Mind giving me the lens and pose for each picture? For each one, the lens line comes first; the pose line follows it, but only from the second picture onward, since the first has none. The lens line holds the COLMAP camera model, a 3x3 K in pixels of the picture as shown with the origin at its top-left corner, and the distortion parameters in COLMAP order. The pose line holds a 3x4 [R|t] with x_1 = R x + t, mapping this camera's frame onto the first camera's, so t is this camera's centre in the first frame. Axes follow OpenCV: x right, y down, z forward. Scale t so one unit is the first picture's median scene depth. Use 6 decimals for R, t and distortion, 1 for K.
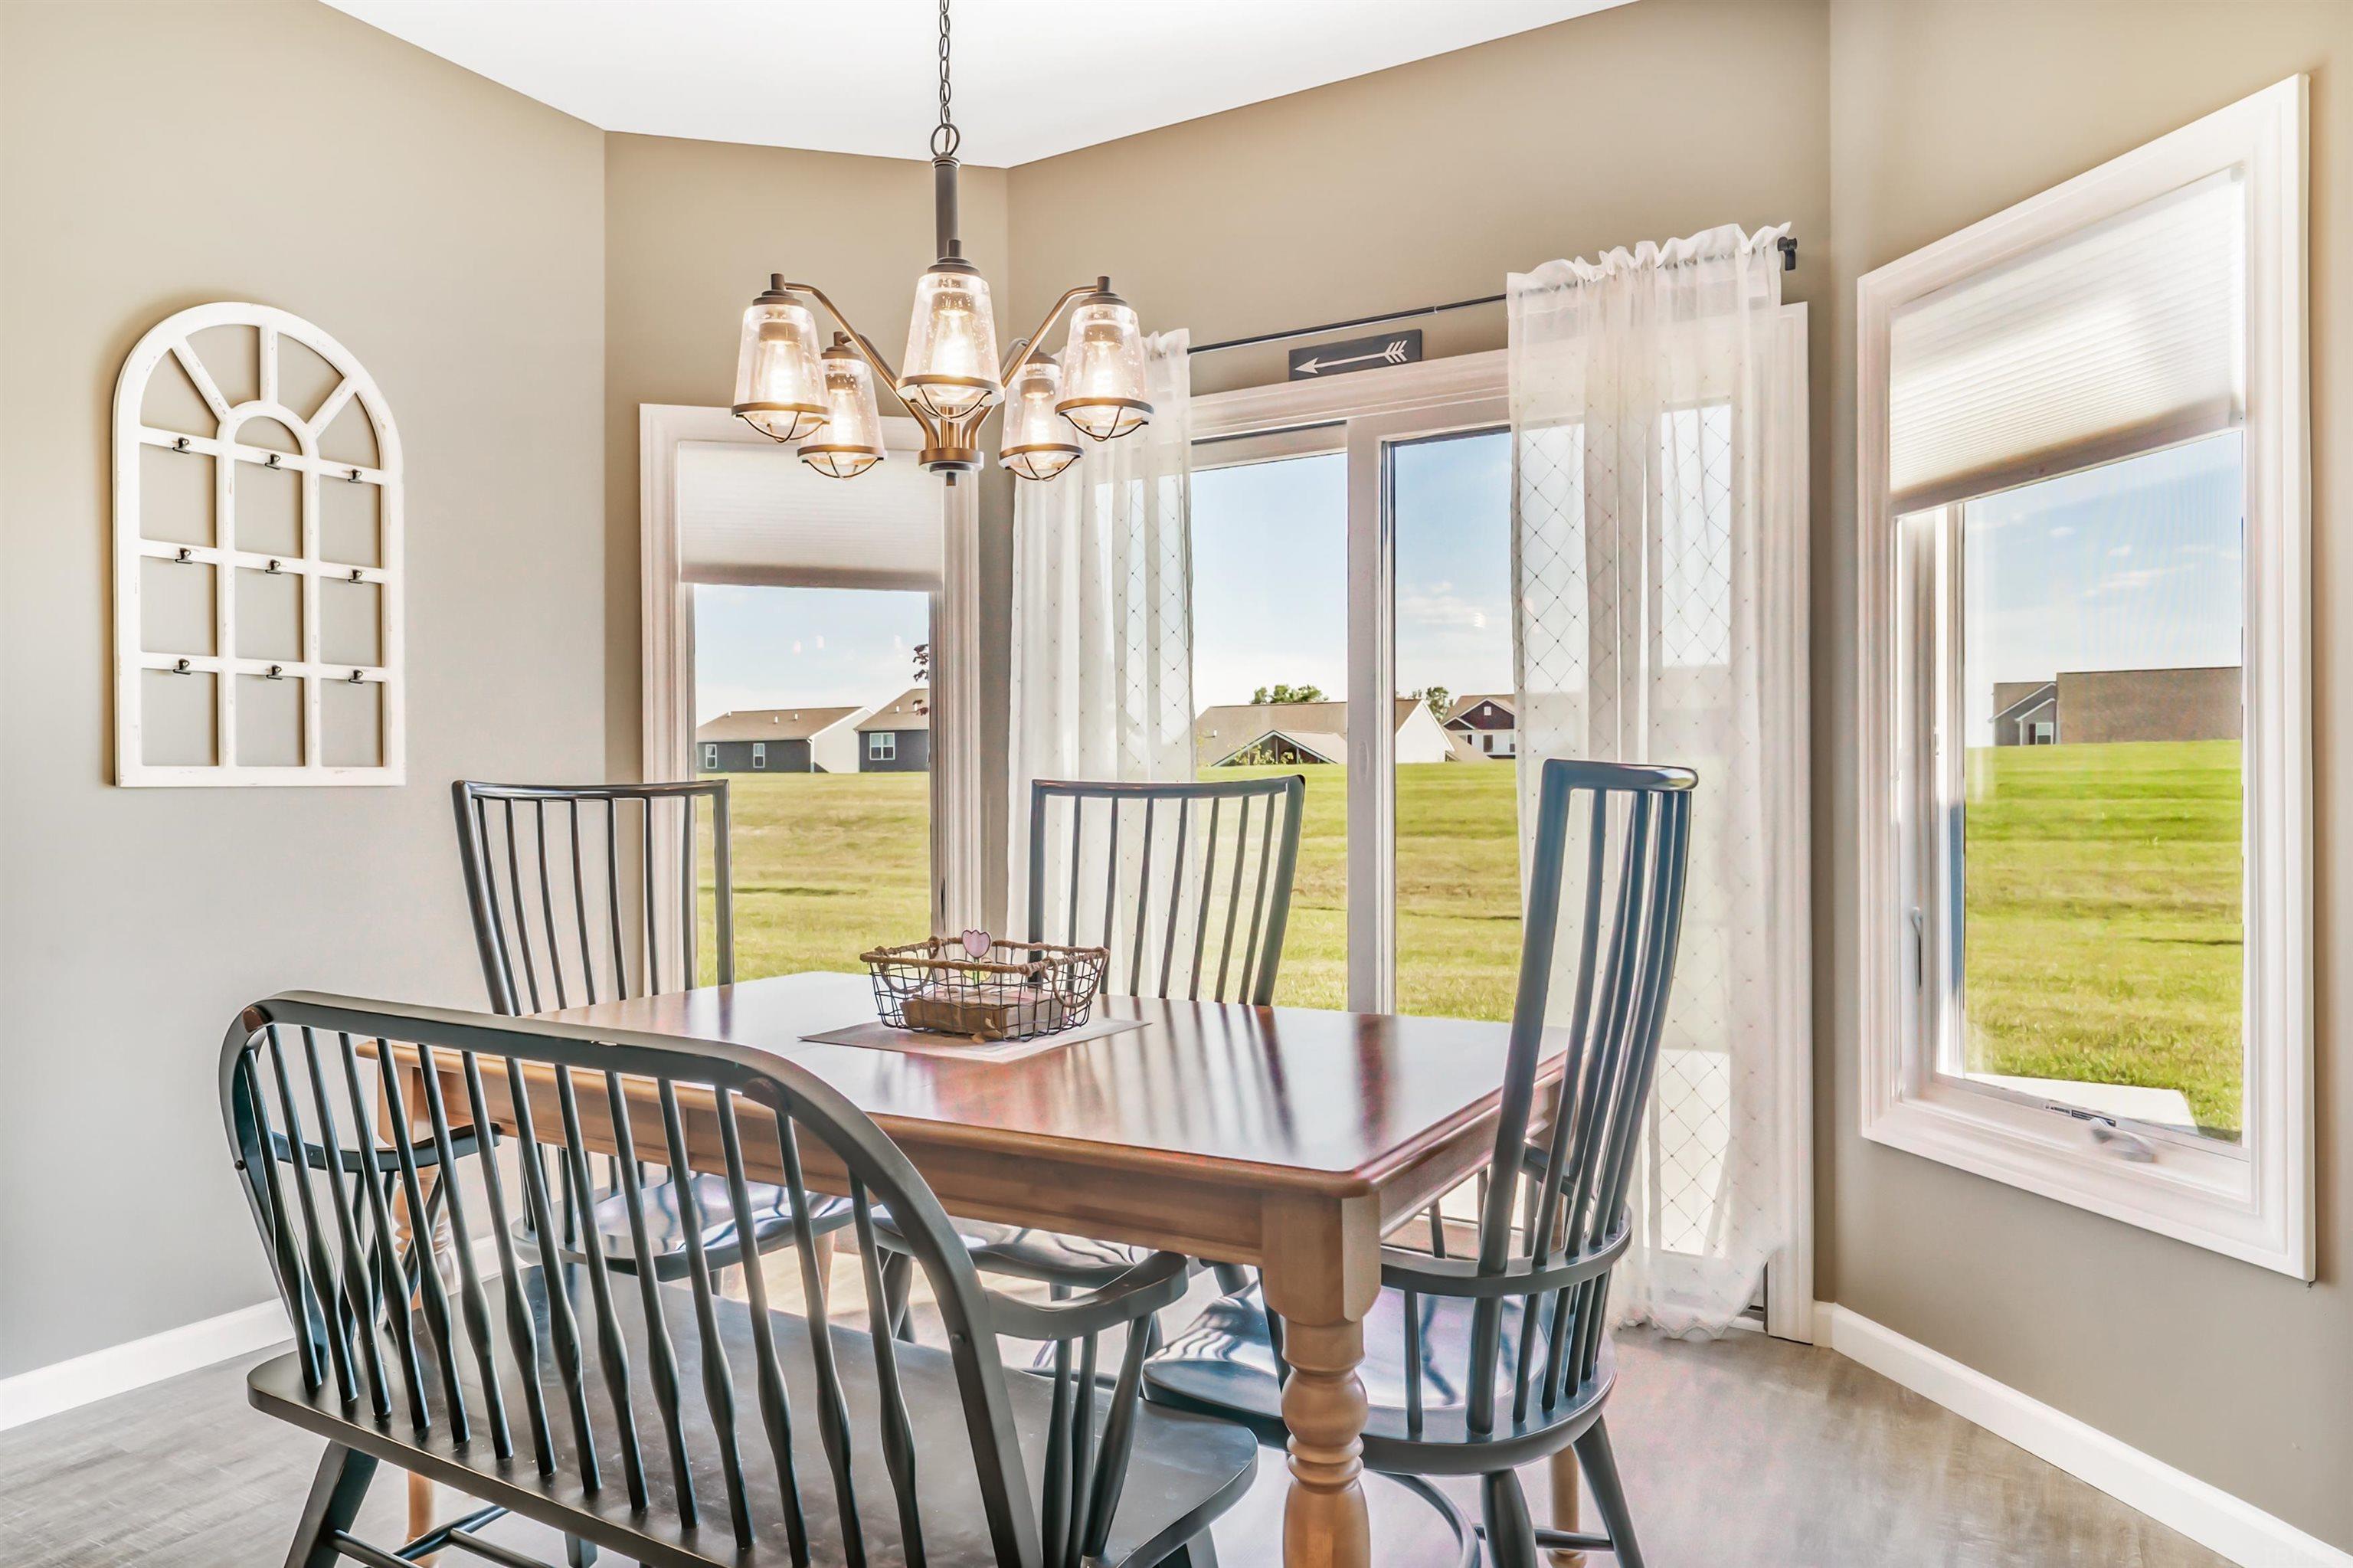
lens RADIAL K [[1473.0, 0, 1183.6], [0, 1473.0, 796.8], [0, 0, 1]] dist [0.021951, 0.000267]
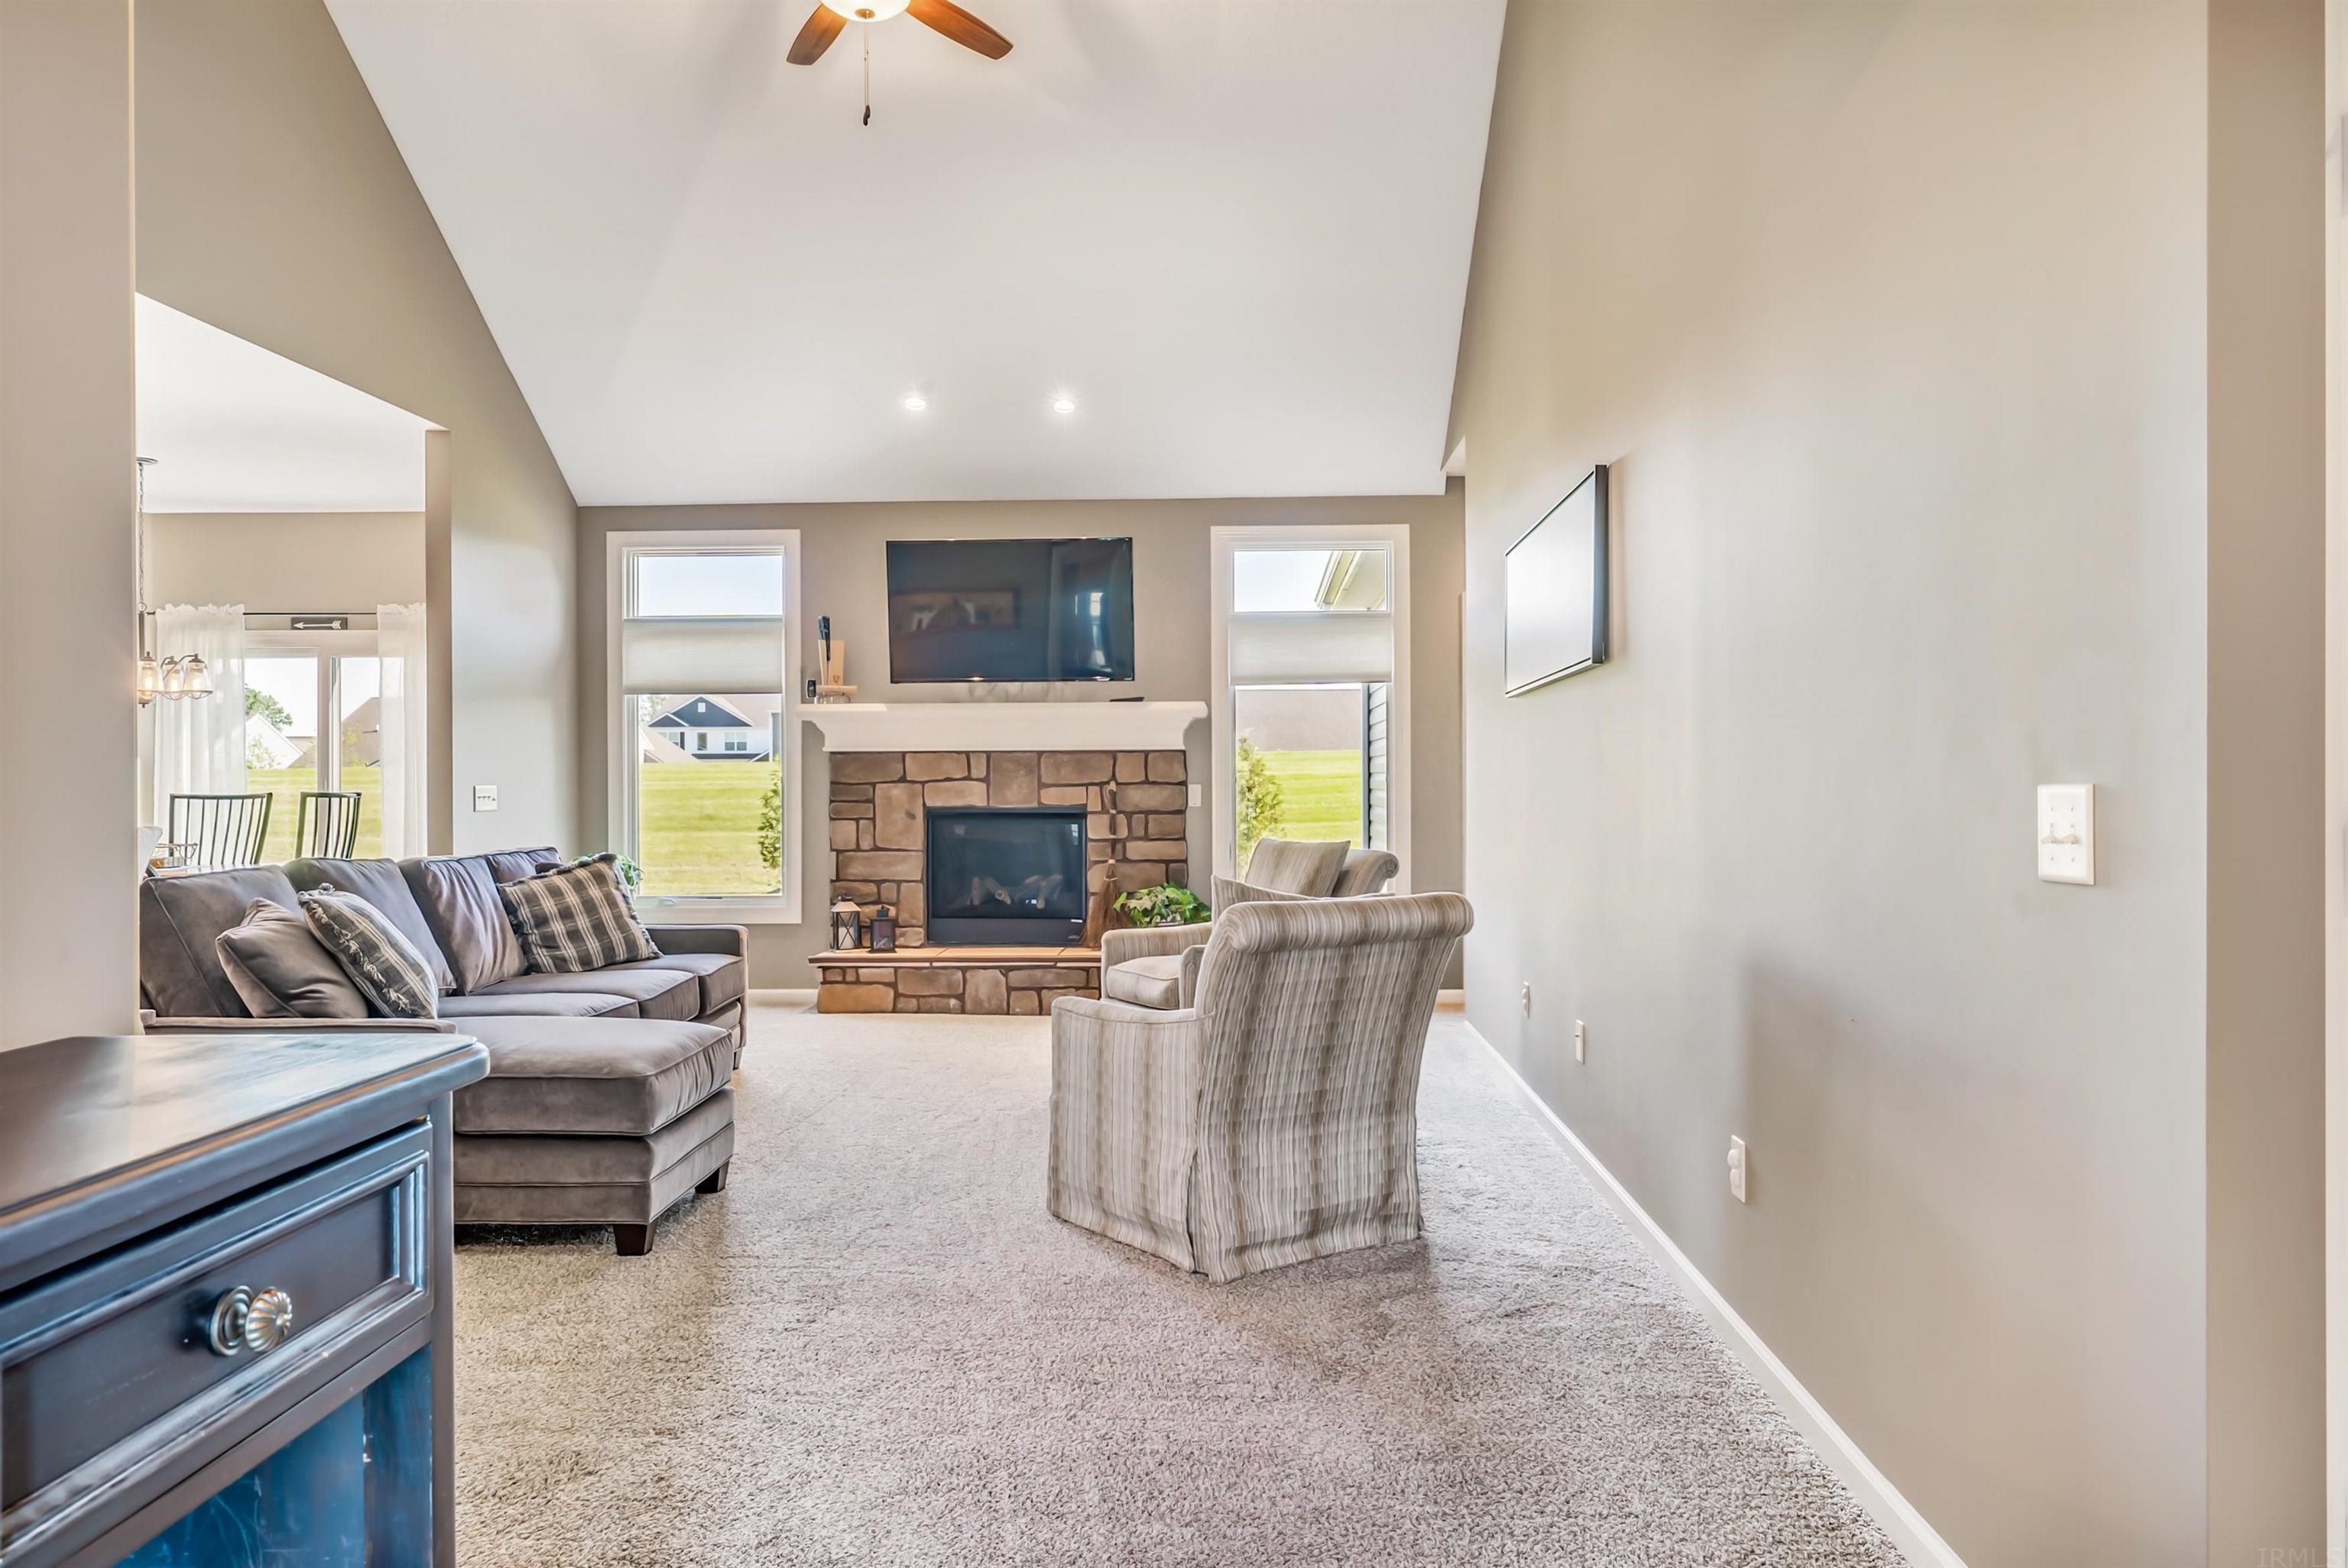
lens RADIAL K [[1569.3, 0, 1171.4], [0, 1569.3, 796.6], [0, 0, 1]] dist [-0.005174, -0.000009]
pose [[0.886811, 0.001183, 0.462131, 0.172131], [-0.001188, 0.999999, -0.000280, -0.005408], [-0.462131, -0.000300, 0.886812, -2.064746]]
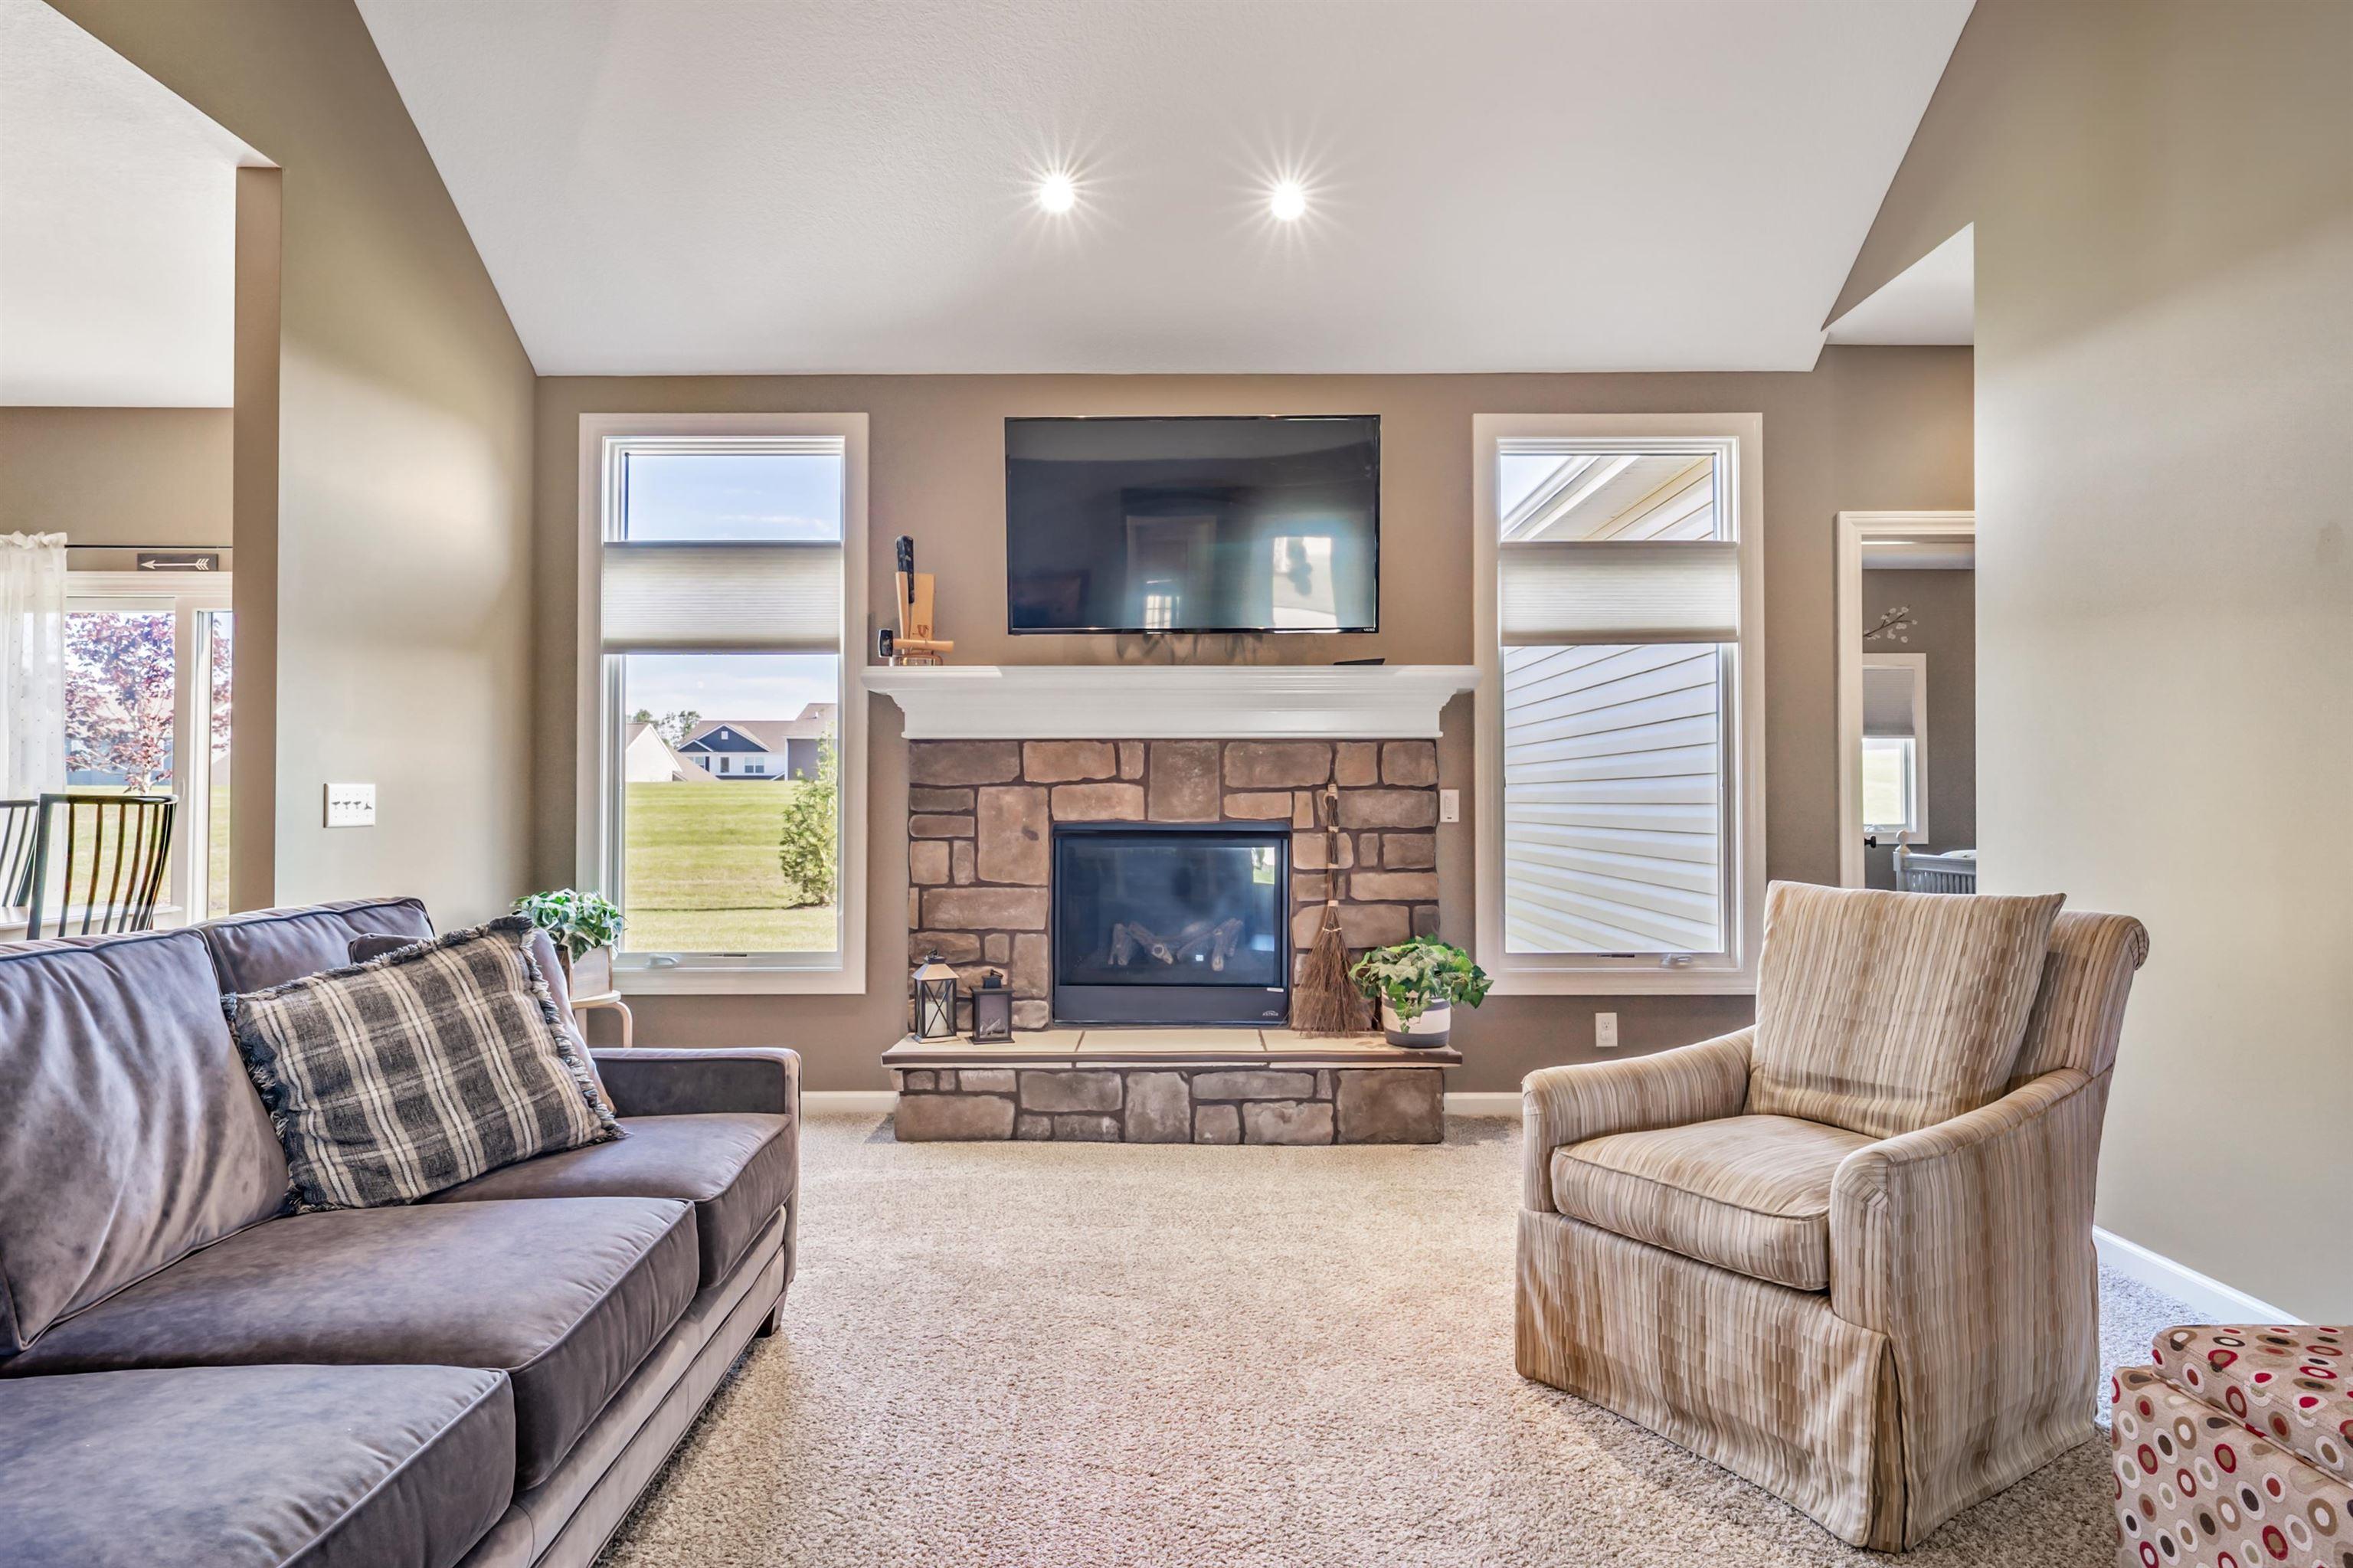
lens RADIAL K [[1310.4, 0, 1180.8], [0, 1310.4, 785.5], [0, 0, 1]] dist [-0.005596, -0.000181]
pose [[0.865363, 0.014587, 0.500933, 0.385024], [-0.003911, 0.999742, -0.022355, 0.002834], [-0.501130, 0.017386, 0.865198, -0.990945]]
